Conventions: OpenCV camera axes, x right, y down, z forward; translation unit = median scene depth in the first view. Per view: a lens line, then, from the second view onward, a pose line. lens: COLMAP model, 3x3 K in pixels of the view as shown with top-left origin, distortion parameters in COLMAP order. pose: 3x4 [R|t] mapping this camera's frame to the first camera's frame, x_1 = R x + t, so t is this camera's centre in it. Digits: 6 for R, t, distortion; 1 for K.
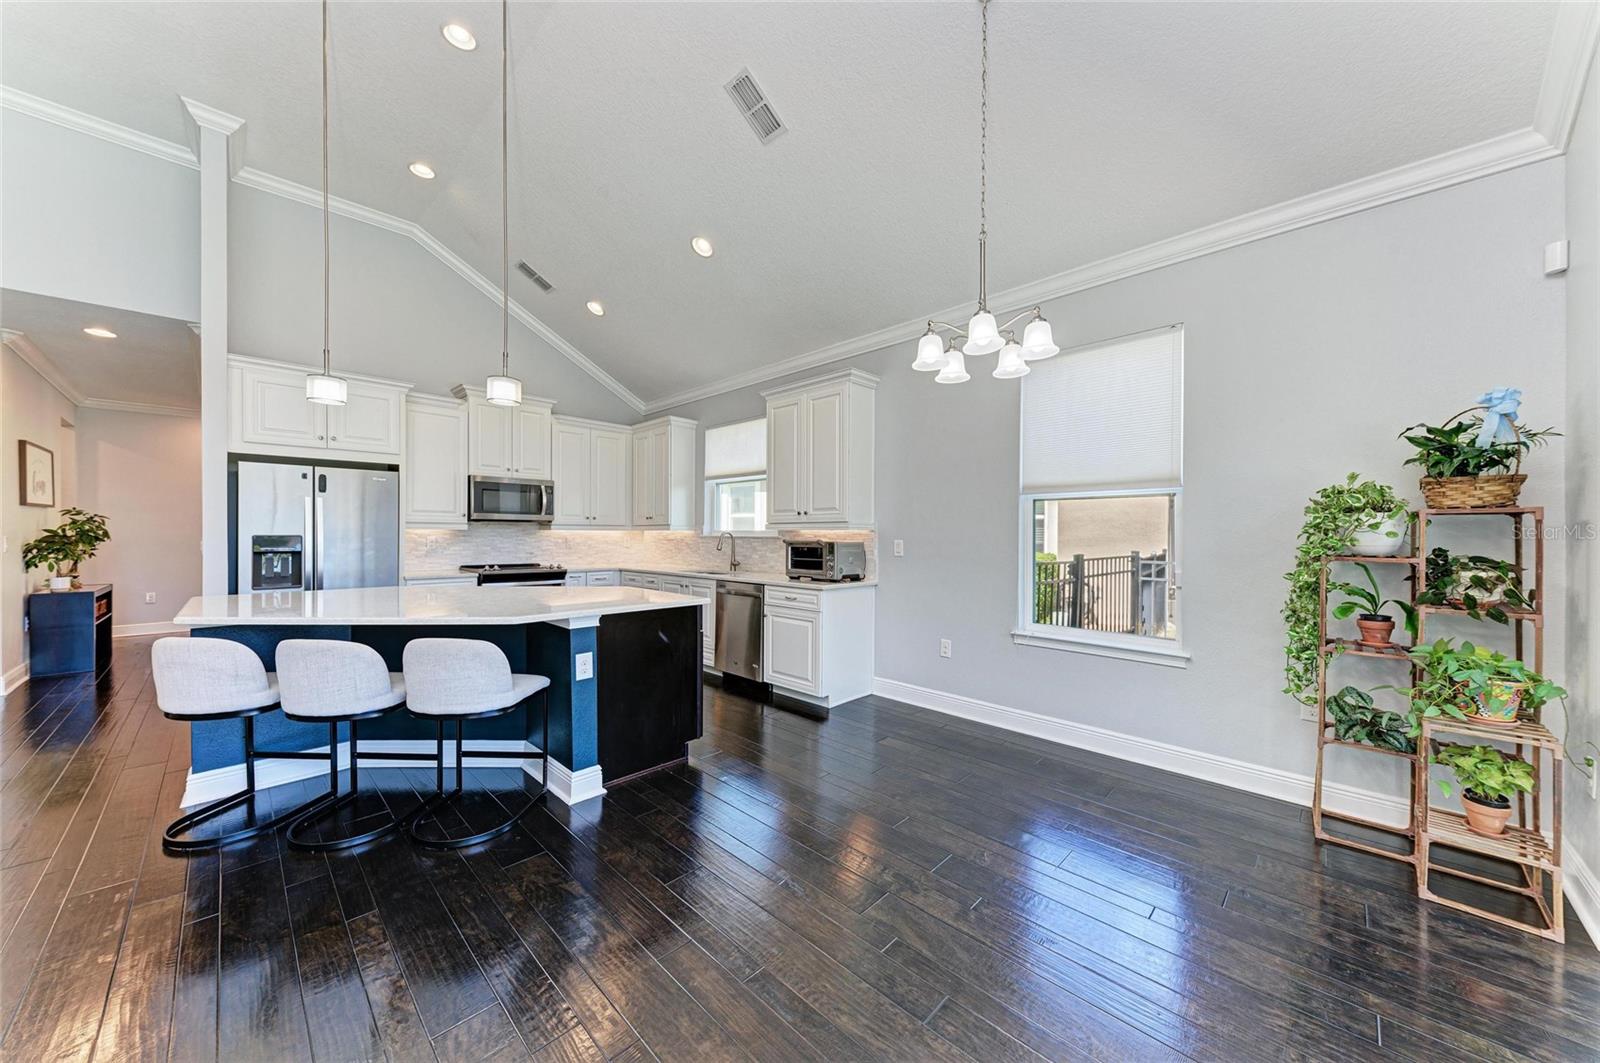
lens RADIAL K [[581.0, 0, 804.5], [0, 581.0, 535.9], [0, 0, 1]] dist [0.026522, 0.000003]
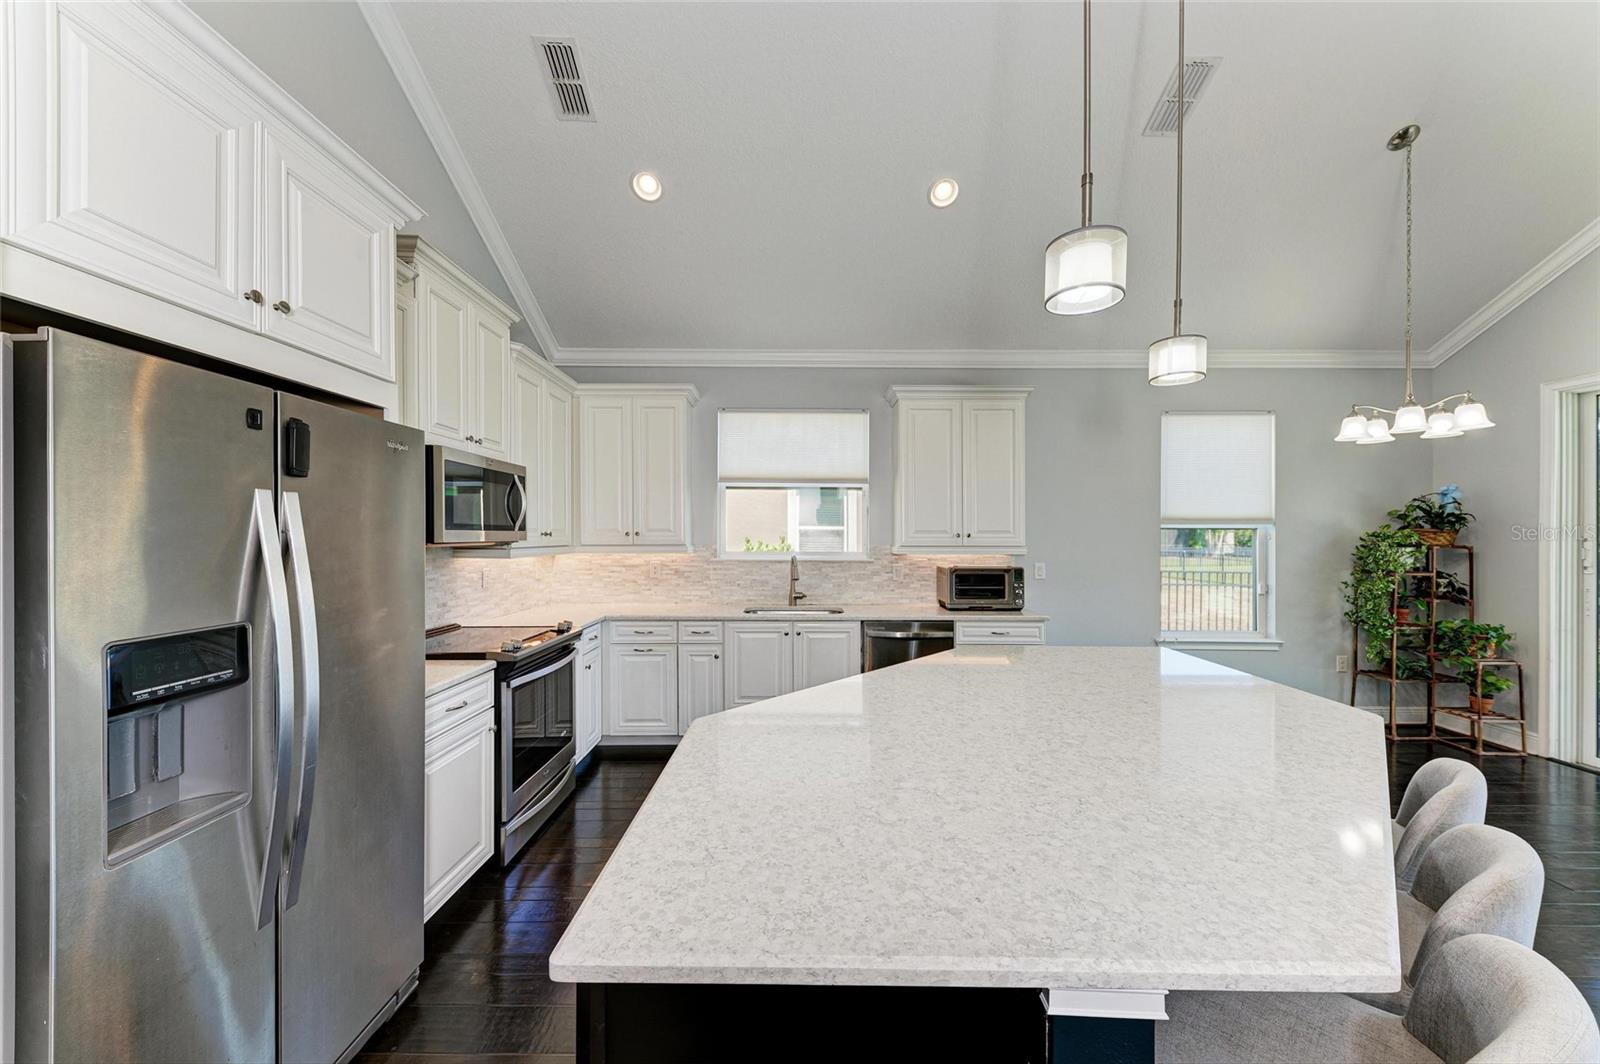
lens RADIAL K [[581.0, 0, 804.5], [0, 581.0, 536.4], [0, 0, 1]] dist [0.026522, 0.000003]
pose [[0.692997, -0.002780, 0.720935, -0.814767], [-0.000555, 0.999990, 0.004390, -0.041729], [-0.720940, -0.003442, 0.692989, 0.561784]]
